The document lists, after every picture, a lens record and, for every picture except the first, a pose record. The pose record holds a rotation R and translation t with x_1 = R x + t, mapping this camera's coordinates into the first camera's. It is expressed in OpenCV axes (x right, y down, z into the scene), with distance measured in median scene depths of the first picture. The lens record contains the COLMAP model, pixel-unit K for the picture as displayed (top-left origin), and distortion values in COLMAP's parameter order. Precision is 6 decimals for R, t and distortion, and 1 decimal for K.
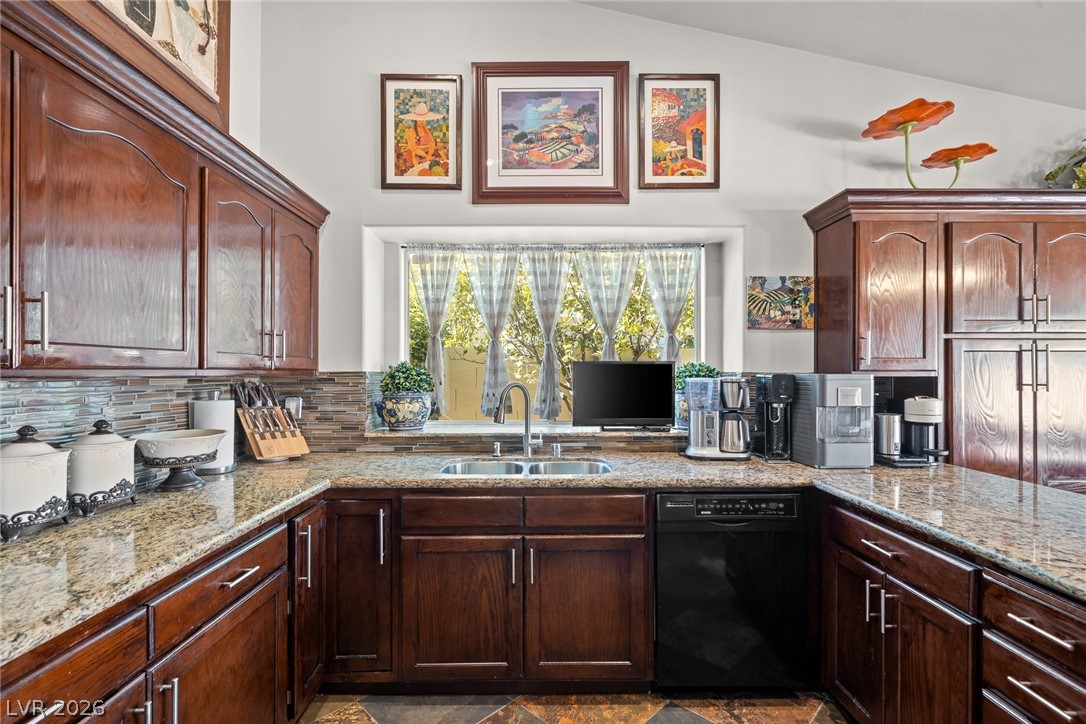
lens RADIAL K [[497.0, 0, 543.4], [0, 497.0, 369.6], [0, 0, 1]] dist [0.003048, -0.000390]
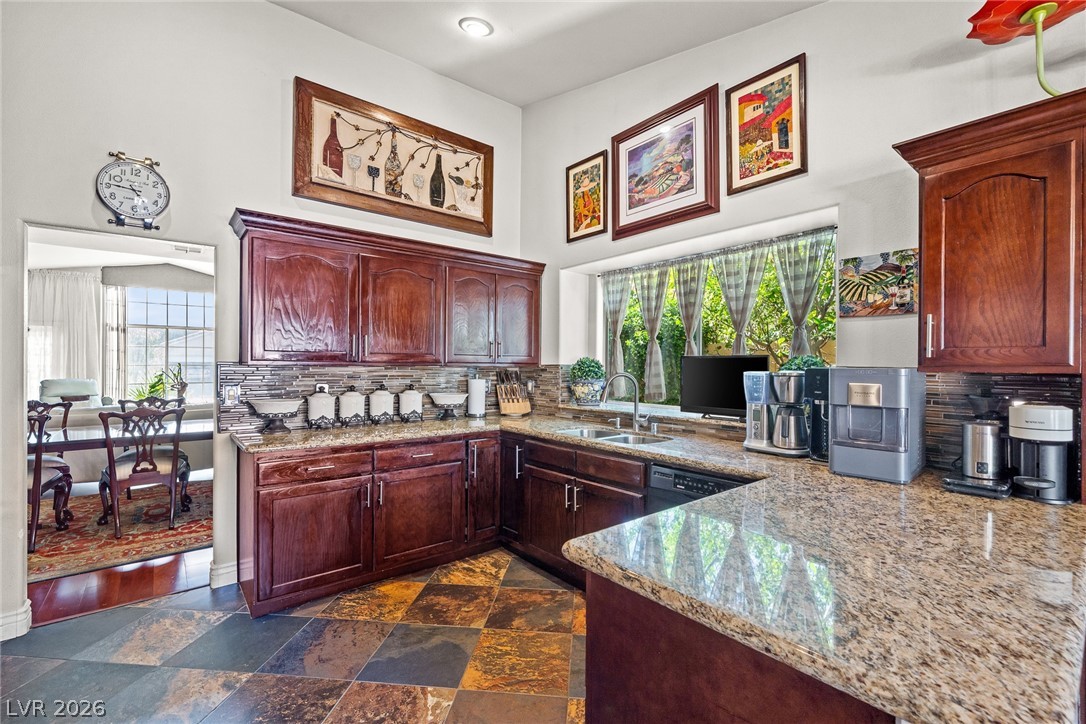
lens RADIAL K [[472.9, 0, 541.8], [0, 472.9, 361.9], [0, 0, 1]] dist [0.002057, -0.001192]
pose [[0.625746, -0.001607, -0.780026, 0.742270], [-0.003191, 0.999984, -0.004620, 0.002847], [0.780021, 0.005380, 0.625731, 0.045719]]
